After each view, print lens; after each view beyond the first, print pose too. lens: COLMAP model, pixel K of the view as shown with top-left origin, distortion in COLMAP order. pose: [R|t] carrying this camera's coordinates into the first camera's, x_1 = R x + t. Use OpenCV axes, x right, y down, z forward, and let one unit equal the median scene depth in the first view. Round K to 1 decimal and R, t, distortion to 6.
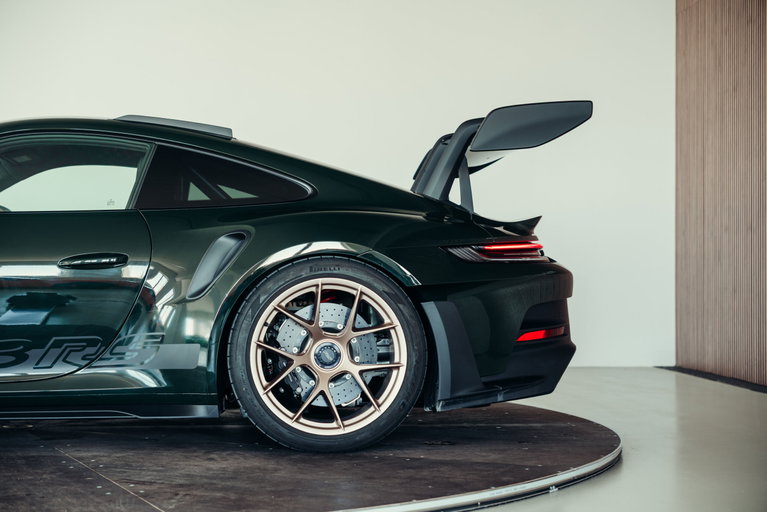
lens RADIAL K [[1492.1, 0, 384.2], [0, 1492.1, 254.7], [0, 0, 1]] dist [-0.038322, 0.000000]
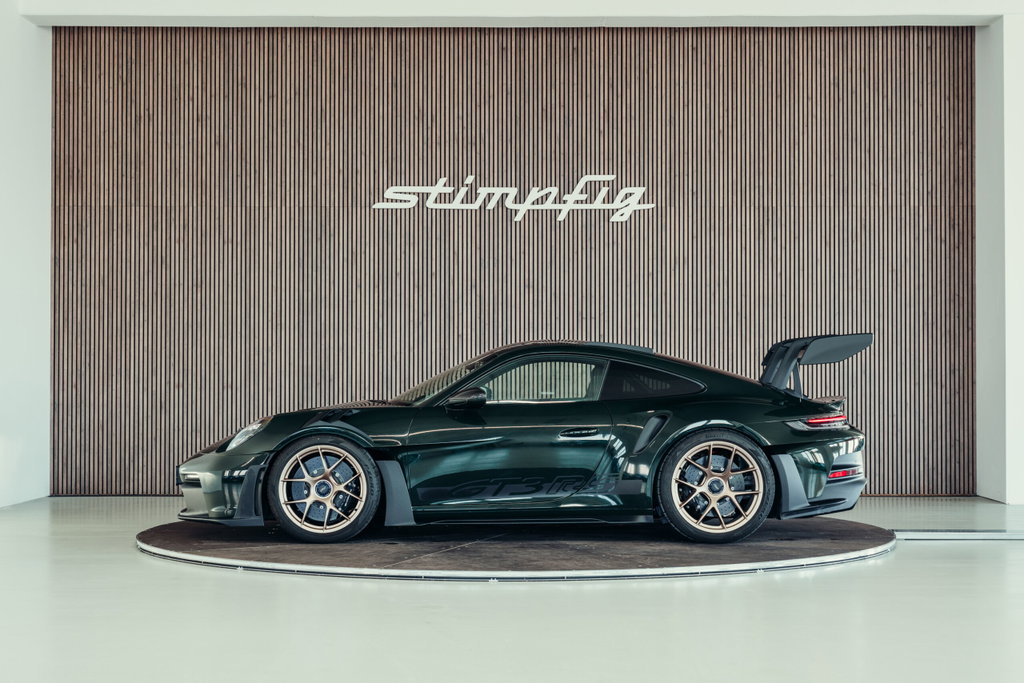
lens RADIAL K [[1694.2, 0, 510.6], [0, 1694.2, 344.8], [0, 0, 1]] dist [-0.194799, 0.000000]
pose [[0.998740, 0.000007, -0.050186, -0.175569], [0.000160, 0.999994, 0.003322, -0.100805], [0.050186, -0.003326, 0.998734, -0.935470]]
